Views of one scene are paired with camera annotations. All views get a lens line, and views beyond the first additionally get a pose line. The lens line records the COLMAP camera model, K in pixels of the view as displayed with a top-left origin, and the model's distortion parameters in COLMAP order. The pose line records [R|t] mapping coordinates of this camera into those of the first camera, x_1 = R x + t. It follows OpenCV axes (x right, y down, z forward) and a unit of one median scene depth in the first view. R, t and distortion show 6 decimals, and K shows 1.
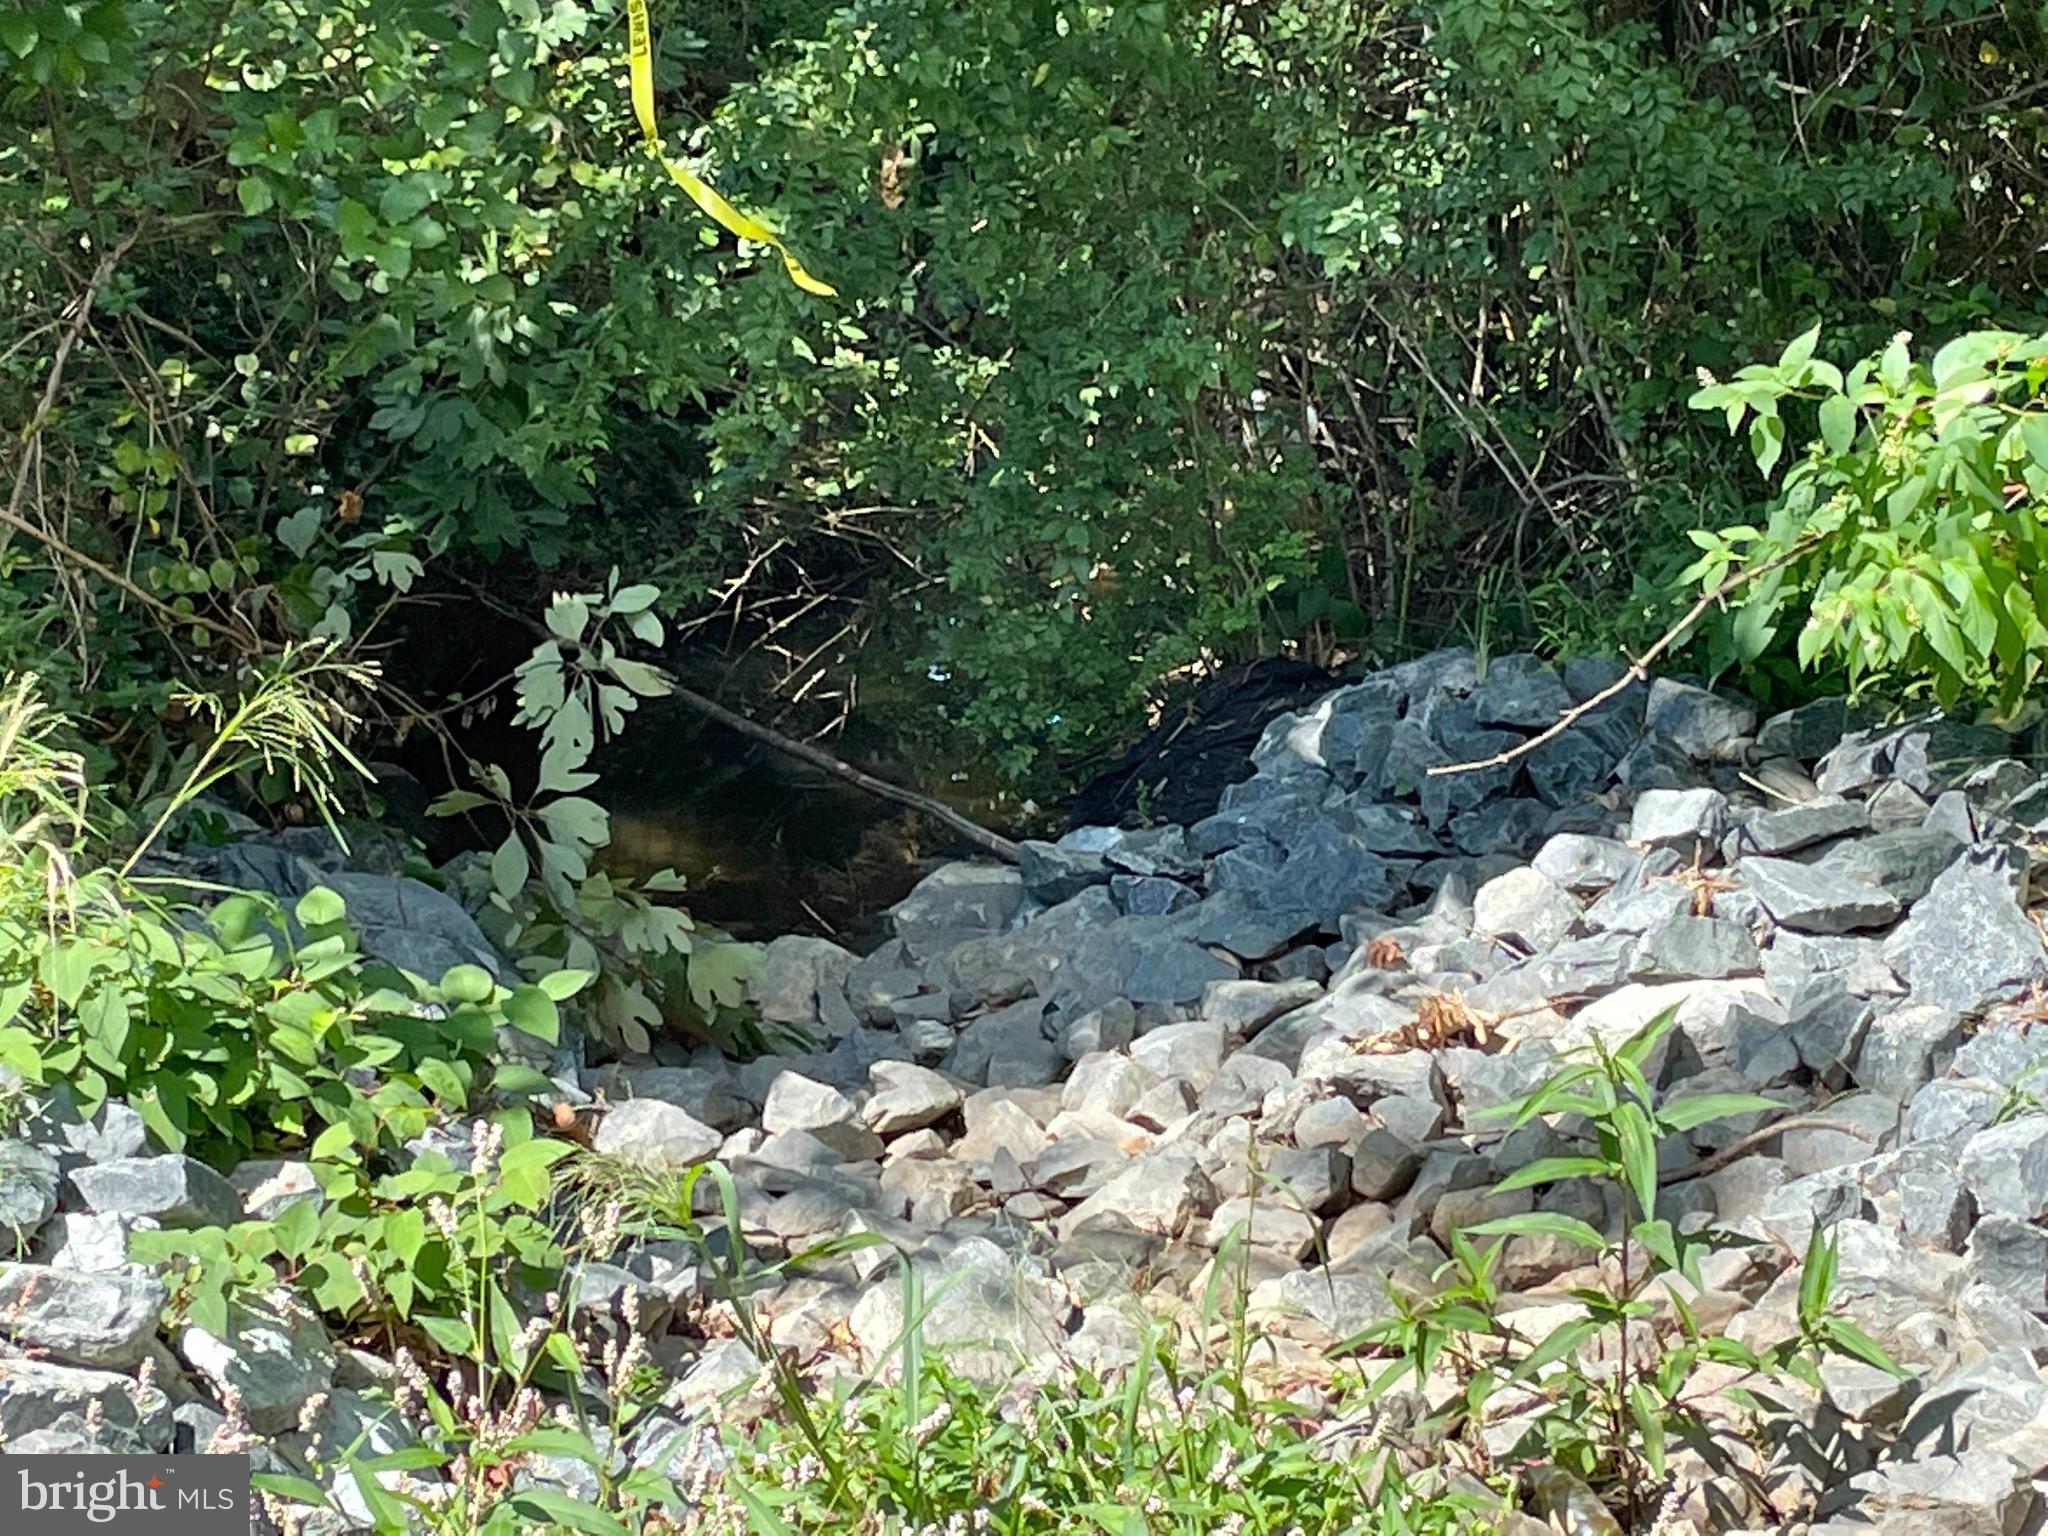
lens RADIAL K [[5268.3, 0, 1024.0], [0, 5268.3, 768.0], [0, 0, 1]] dist [0.056573, -0.278043]
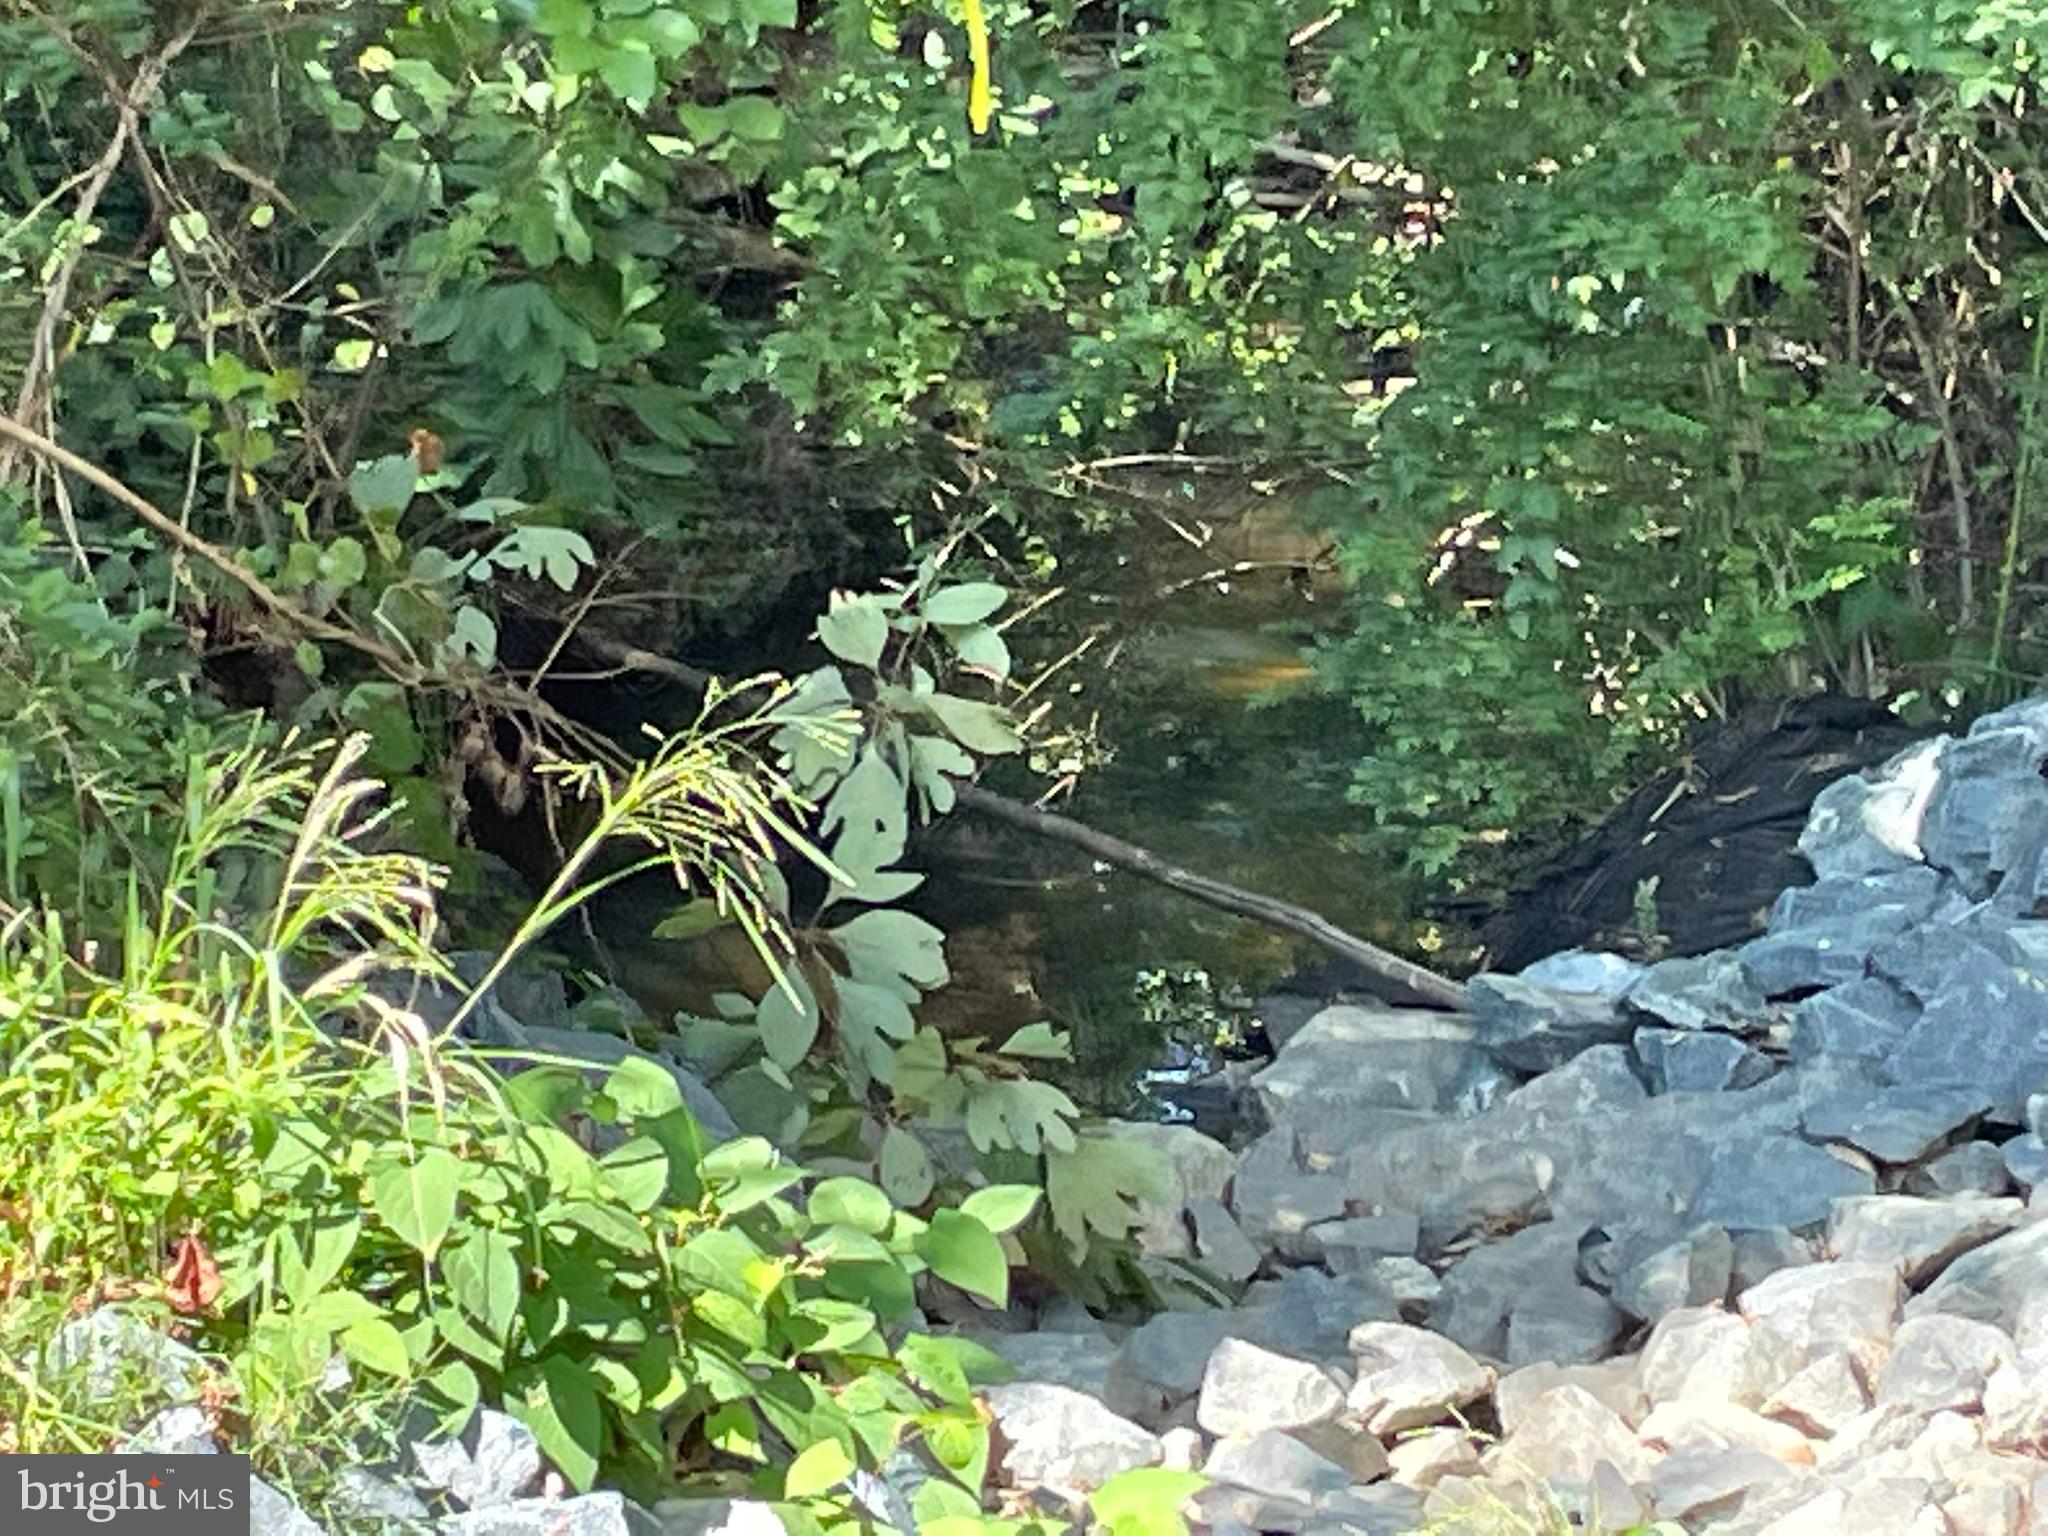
lens RADIAL K [[7886.2, 0, 1024.0], [0, 7886.2, 768.0], [0, 0, 1]] dist [0.075023, 1.775026]
pose [[0.999315, 0.004215, 0.036772, -0.107321], [-0.003960, 0.999968, -0.006989, -0.005357], [-0.036800, 0.006839, 0.999299, 0.037677]]
